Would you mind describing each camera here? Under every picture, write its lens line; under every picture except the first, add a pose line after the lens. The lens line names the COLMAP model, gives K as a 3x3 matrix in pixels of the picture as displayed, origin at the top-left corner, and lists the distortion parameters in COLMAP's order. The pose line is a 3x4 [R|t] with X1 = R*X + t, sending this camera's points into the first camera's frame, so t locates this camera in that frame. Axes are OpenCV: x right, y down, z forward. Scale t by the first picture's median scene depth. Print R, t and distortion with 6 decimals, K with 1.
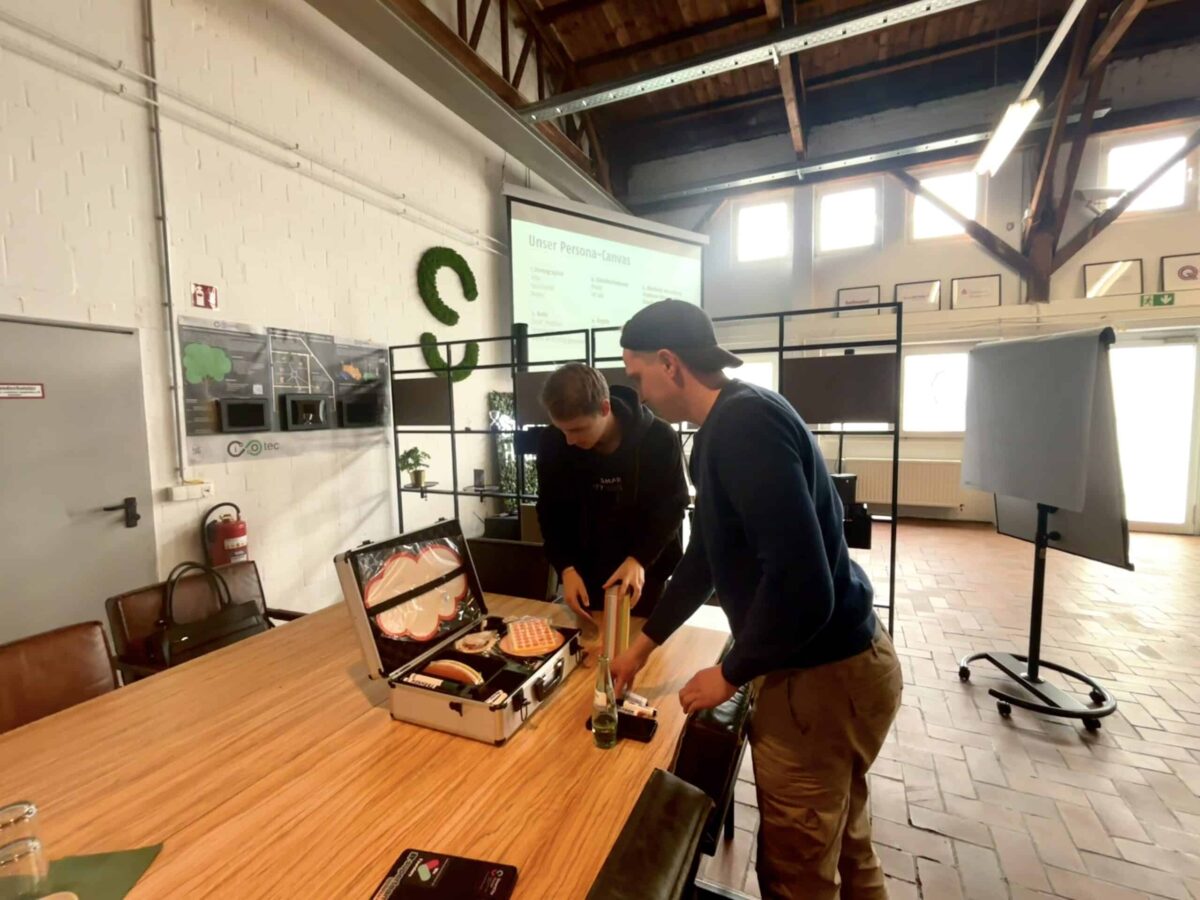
lens RADIAL K [[544.4, 0, 599.1], [0, 544.4, 451.6], [0, 0, 1]] dist [-0.000239, 0.000087]
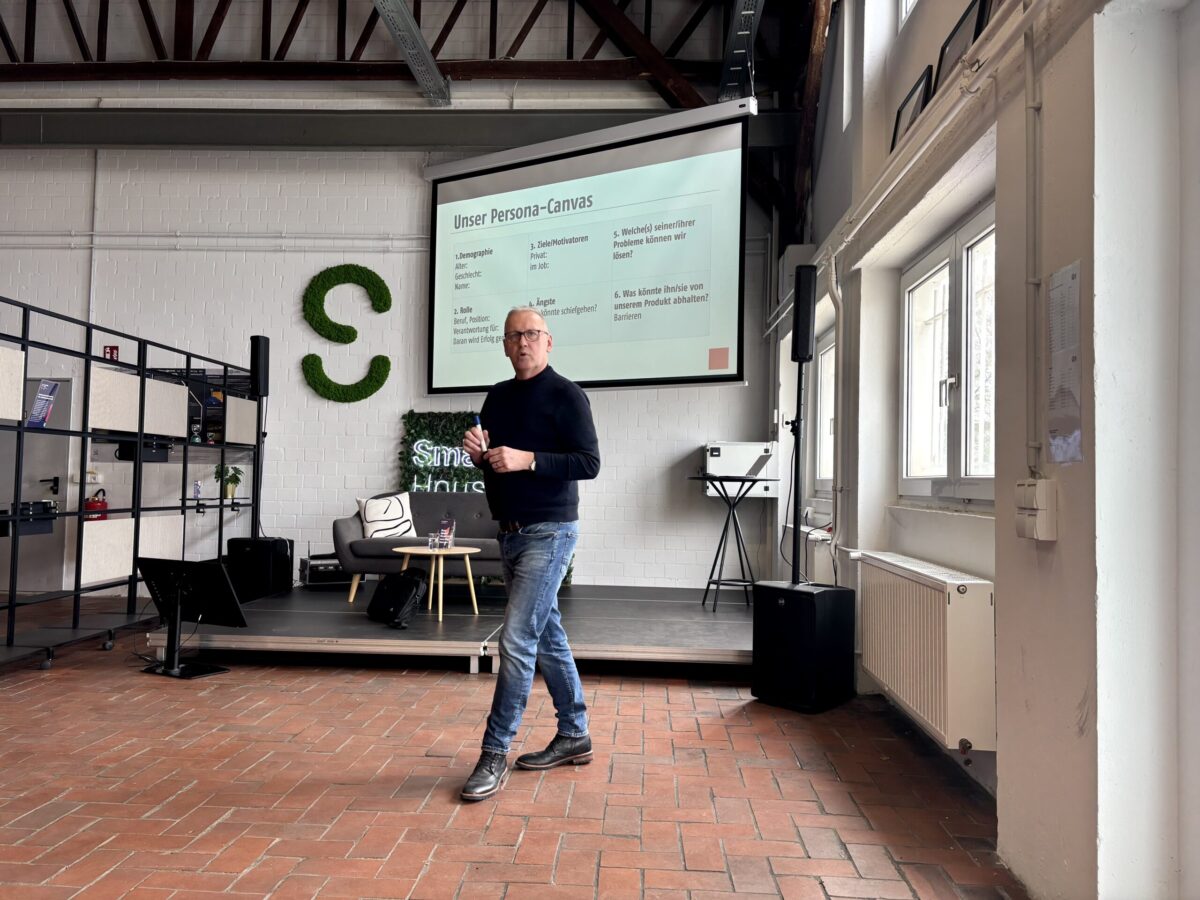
lens RADIAL K [[902.0, 0, 601.6], [0, 902.0, 450.4], [0, 0, 1]] dist [0.007088, 0.000339]
pose [[0.372231, -0.015448, -0.928011, 1.351487], [-0.097135, 0.993722, -0.055503, -0.003267], [0.923043, 0.110802, 0.368394, 0.858089]]
